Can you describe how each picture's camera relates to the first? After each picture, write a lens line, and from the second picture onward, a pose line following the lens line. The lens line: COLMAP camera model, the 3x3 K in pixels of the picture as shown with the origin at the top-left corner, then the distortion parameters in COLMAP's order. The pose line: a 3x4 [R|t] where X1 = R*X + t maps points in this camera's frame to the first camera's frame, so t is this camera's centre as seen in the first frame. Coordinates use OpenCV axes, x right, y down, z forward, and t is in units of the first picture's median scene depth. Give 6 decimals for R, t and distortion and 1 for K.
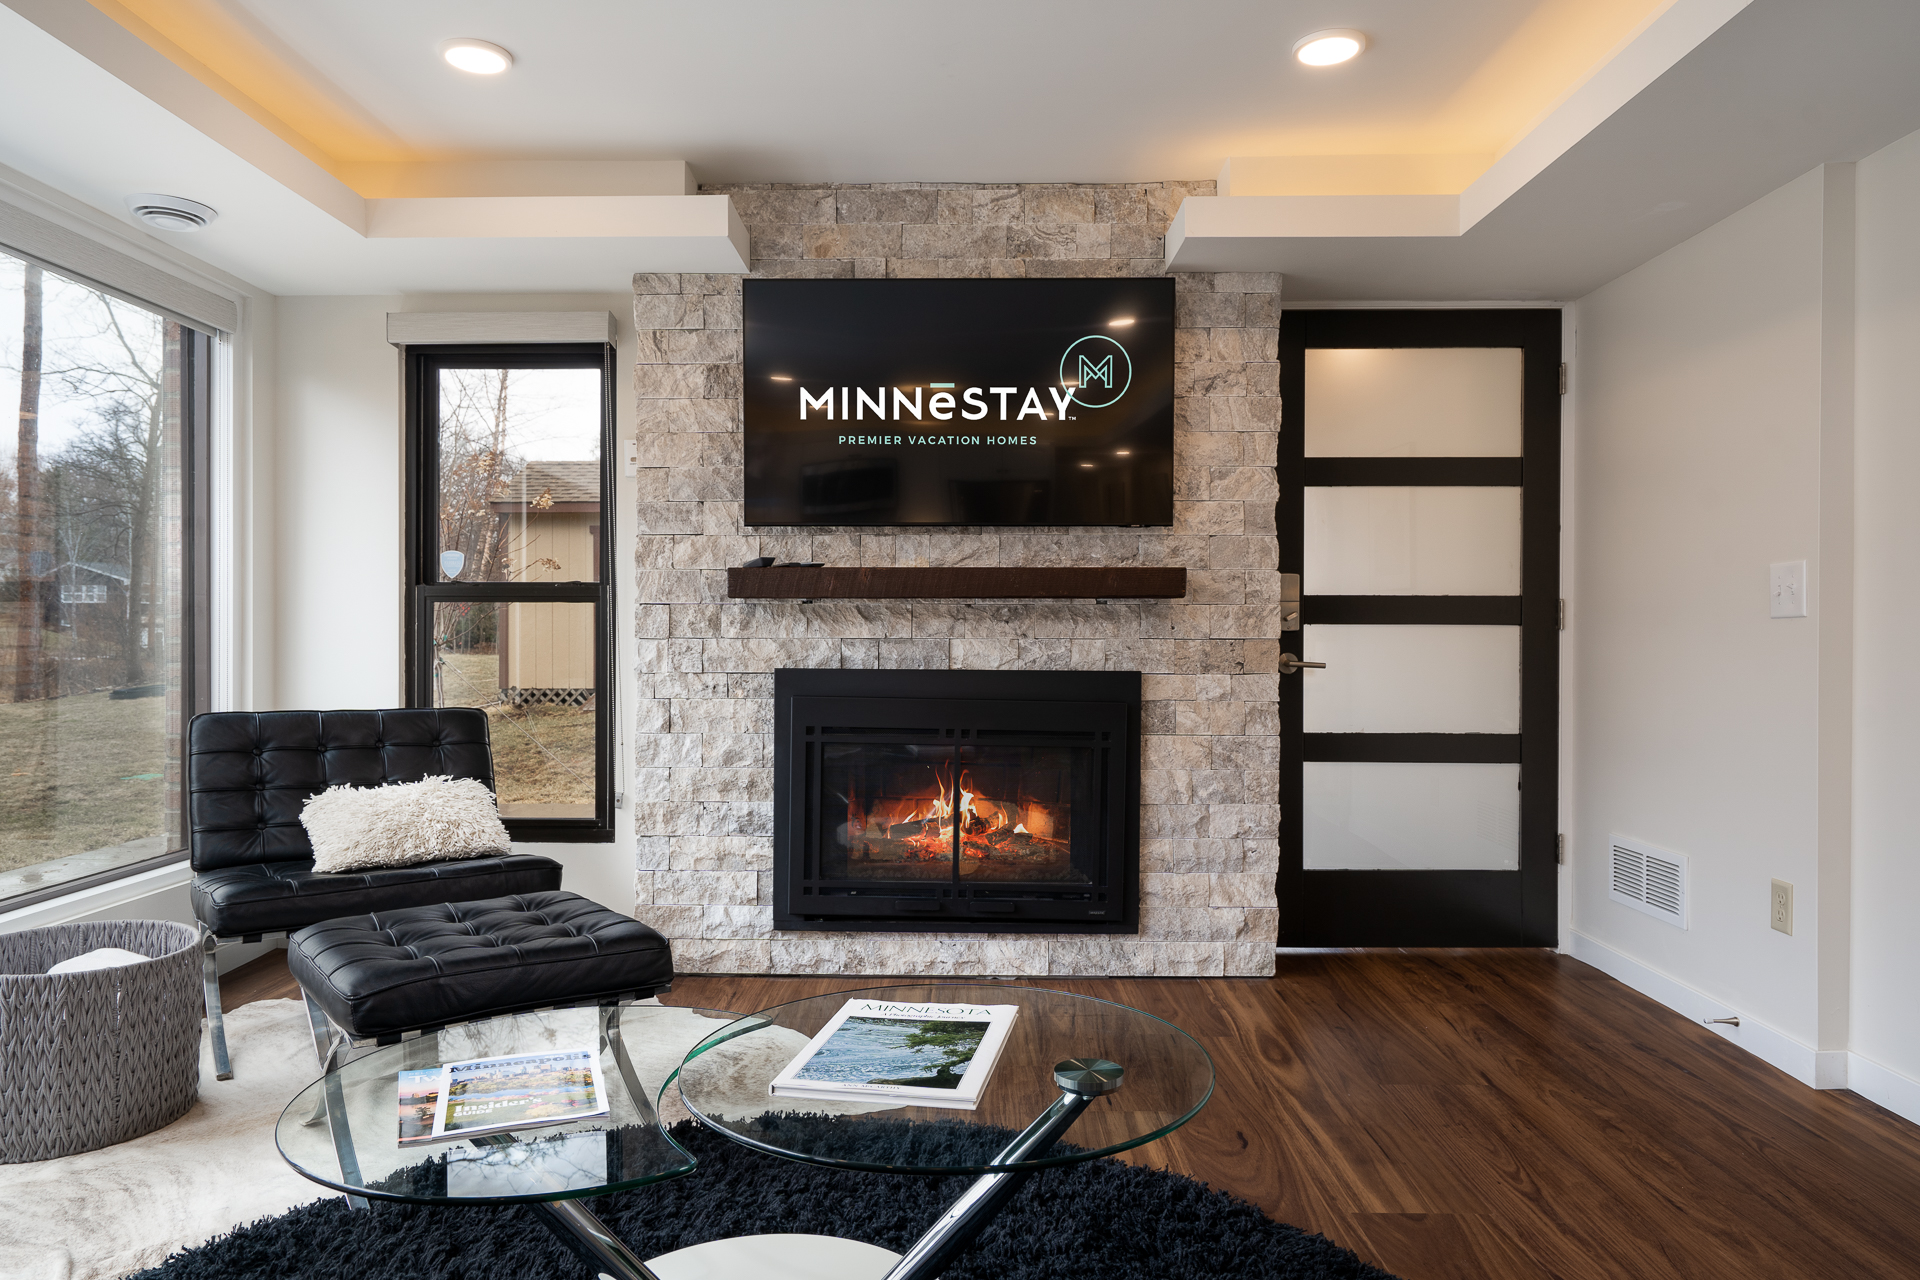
lens RADIAL K [[1228.4, 0, 953.5], [0, 1228.4, 641.1], [0, 0, 1]] dist [0.007073, 0.005670]
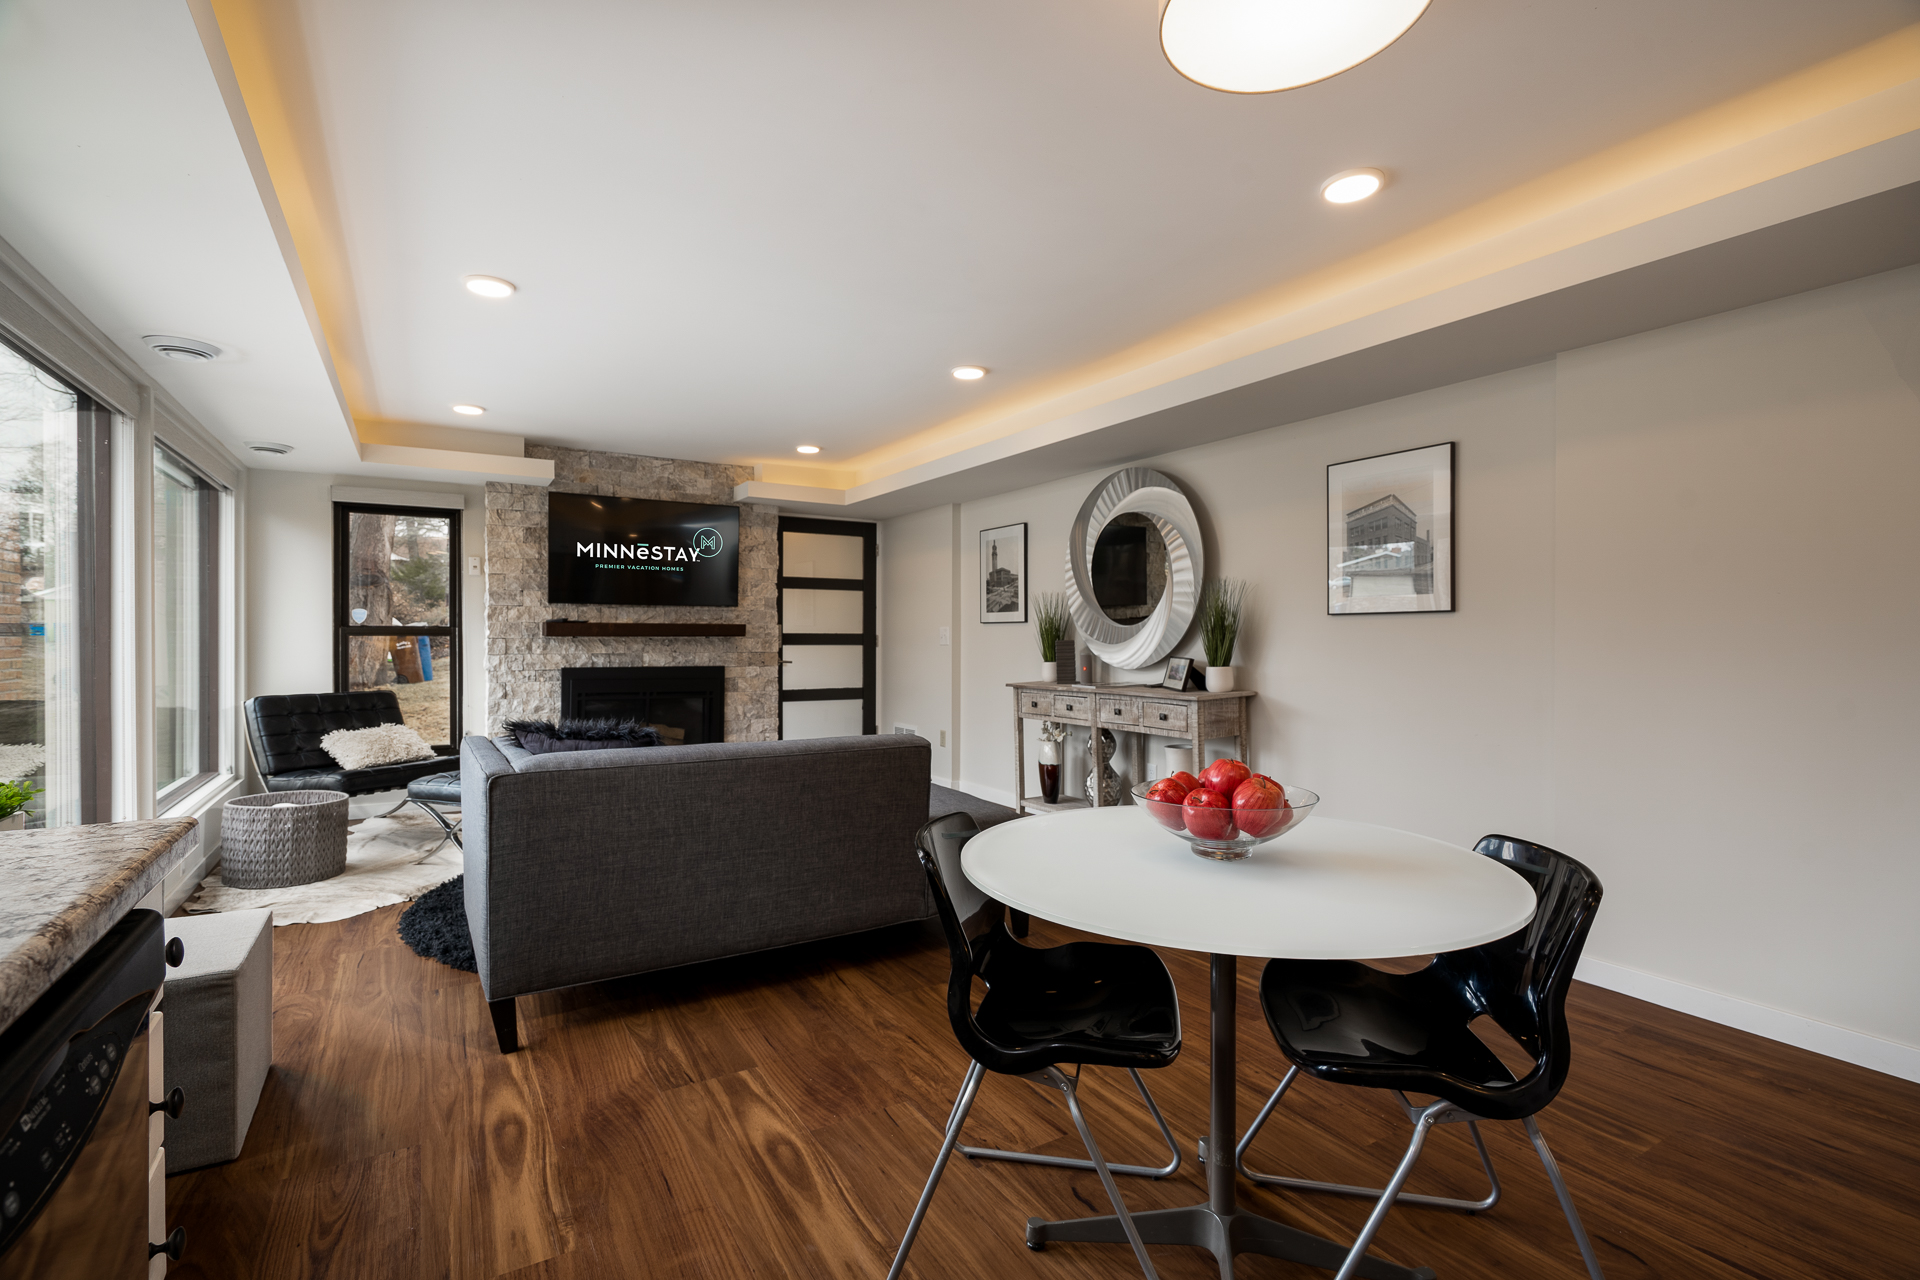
lens RADIAL K [[888.7, 0, 956.1], [0, 888.7, 632.7], [0, 0, 1]] dist [0.001109, 0.000340]
pose [[0.839029, 0.001886, 0.544084, -0.418891], [0.001997, 0.999977, -0.006545, -0.028662], [-0.544084, 0.006577, 0.839005, -0.721405]]
